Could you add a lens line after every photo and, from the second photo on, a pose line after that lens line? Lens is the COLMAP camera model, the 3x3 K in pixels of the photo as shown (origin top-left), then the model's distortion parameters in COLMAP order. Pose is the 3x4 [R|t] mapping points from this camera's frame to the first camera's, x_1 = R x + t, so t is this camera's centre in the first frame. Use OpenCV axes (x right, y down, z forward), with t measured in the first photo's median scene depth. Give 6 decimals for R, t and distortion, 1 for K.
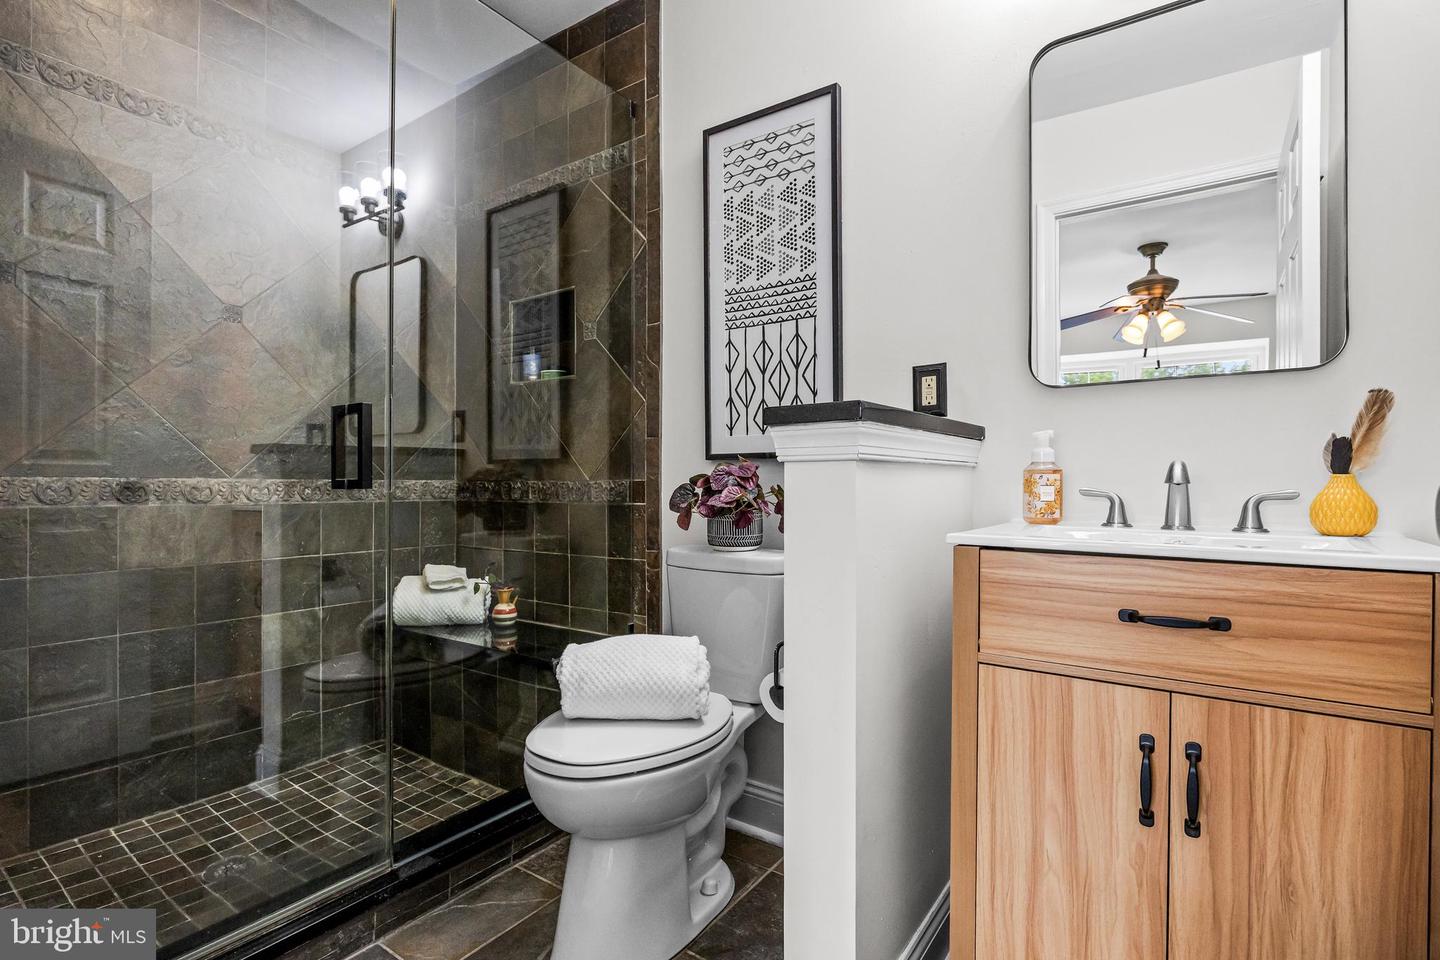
lens RADIAL K [[670.3, 0, 725.1], [0, 670.3, 491.0], [0, 0, 1]] dist [-0.016889, 0.000149]
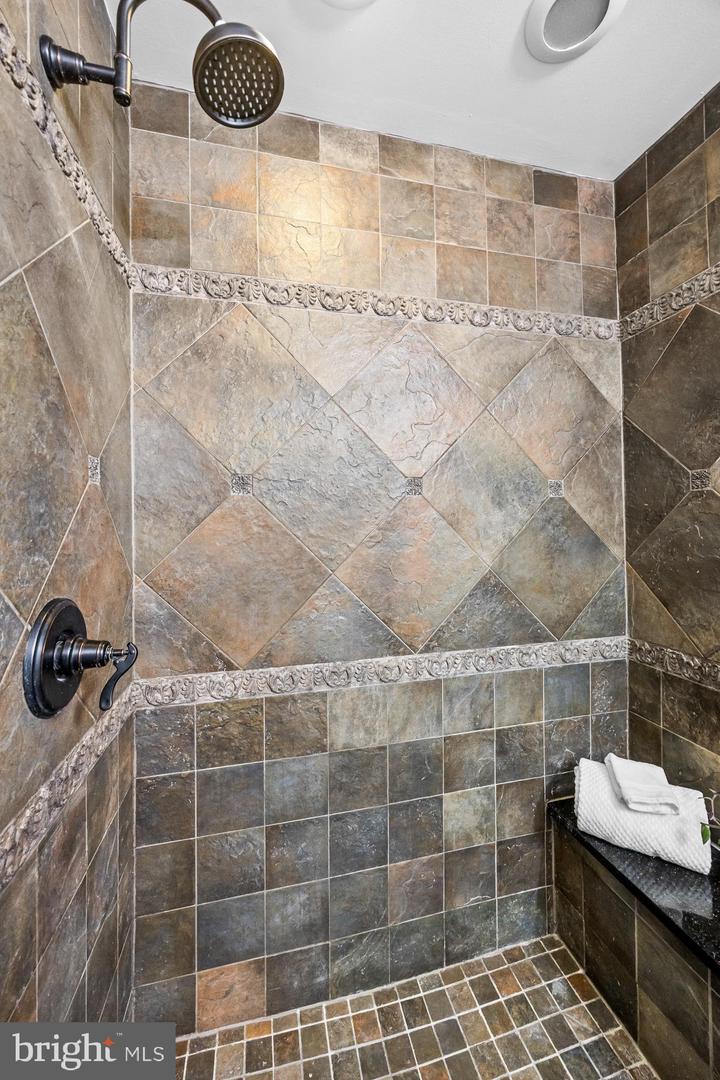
lens RADIAL K [[404.9, 0, 355.7], [0, 404.9, 533.4], [0, 0, 1]] dist [-0.010360, 0.000004]
pose [[0.732974, -0.010644, -0.680173, -0.350026], [0.013076, 0.999913, -0.001556, -0.174026], [0.680131, -0.007753, 0.733050, 0.439453]]
